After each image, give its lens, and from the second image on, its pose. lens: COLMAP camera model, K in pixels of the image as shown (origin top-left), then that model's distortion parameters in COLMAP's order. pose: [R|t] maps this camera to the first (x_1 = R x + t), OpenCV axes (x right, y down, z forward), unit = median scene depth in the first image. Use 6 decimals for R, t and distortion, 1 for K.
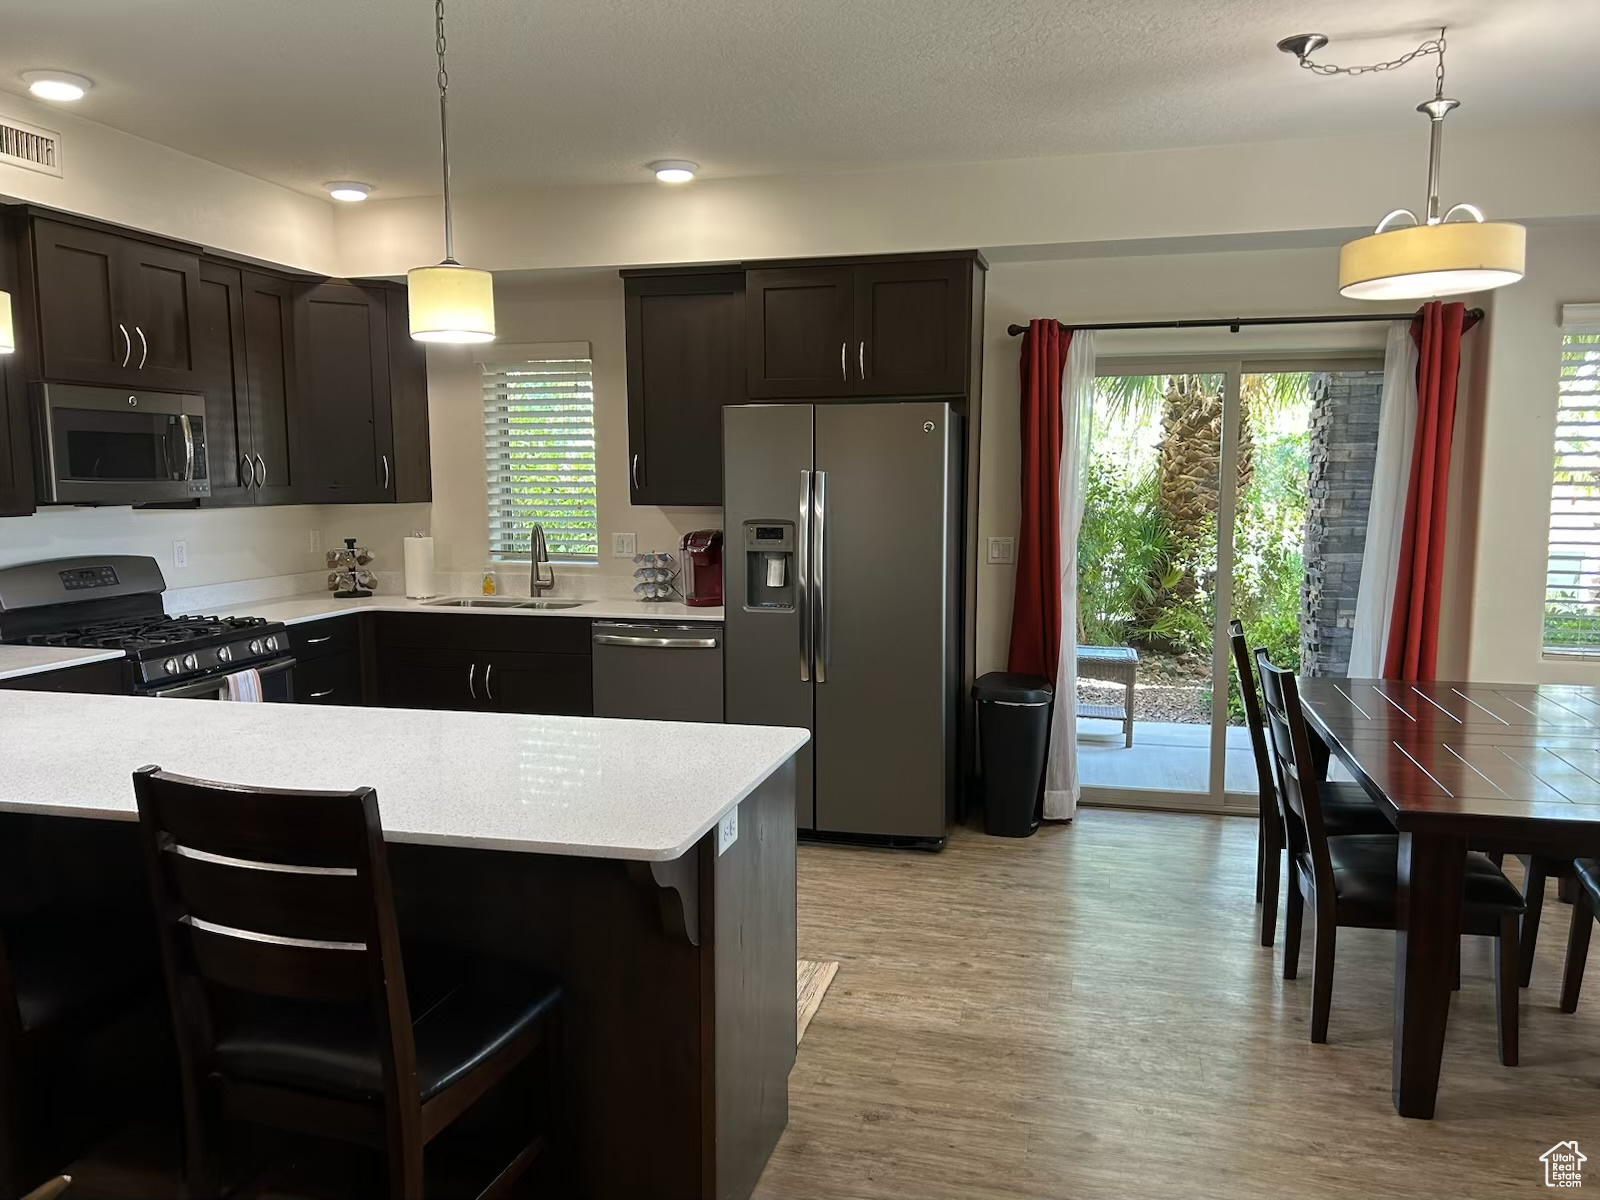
lens RADIAL K [[1188.1, 0, 800.0], [0, 1188.1, 600.0], [0, 0, 1]] dist [0.014014, -0.000283]
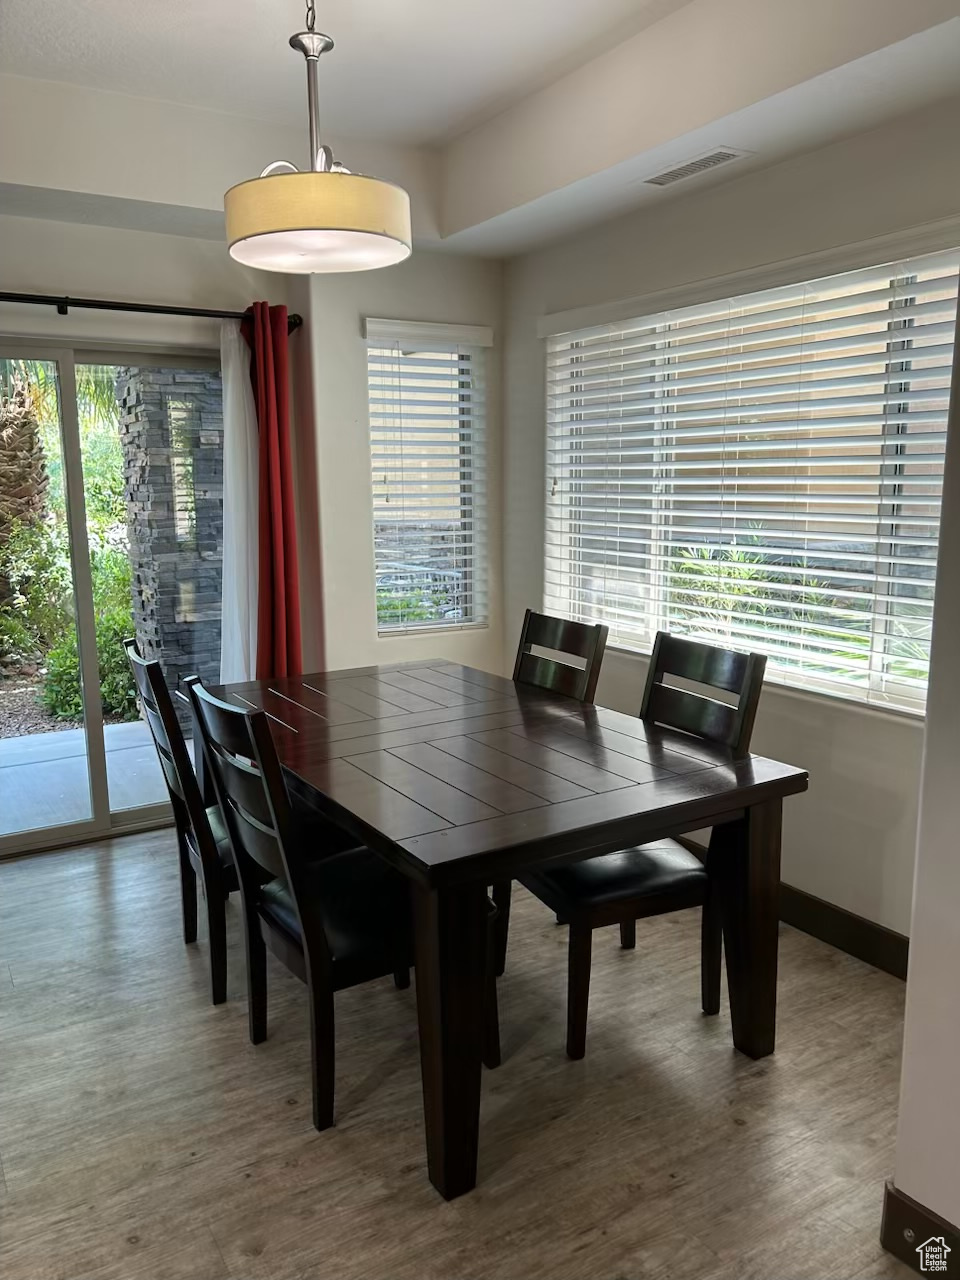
lens RADIAL K [[950.5, 0, 480.0], [0, 950.5, 640.0], [0, 0, 1]] dist [0.014014, -0.000283]
pose [[0.692152, -0.128845, 0.710159, 0.039114], [0.089702, 0.991665, 0.092492, -0.019418], [-0.716156, -0.000316, 0.697940, 0.255017]]
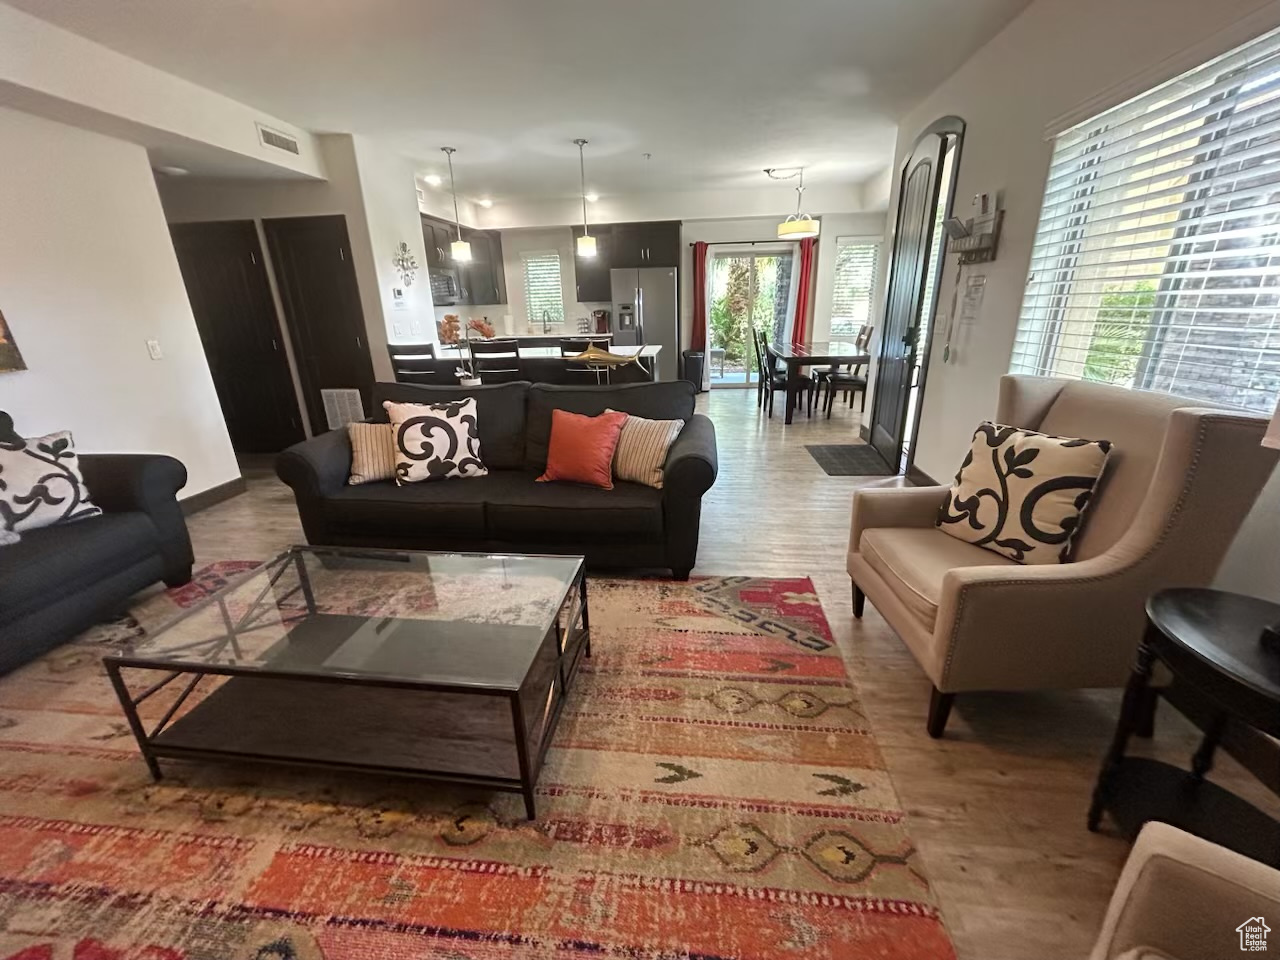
lens RADIAL K [[522.7, 0, 640.0], [0, 522.7, 480.0], [0, 0, 1]] dist [-0.001348, 0.000135]
pose [[0.989293, -0.069752, 0.128198, -0.196258], [0.040772, 0.975511, 0.216139, 0.096731], [-0.140135, -0.208598, 0.967910, -0.547156]]
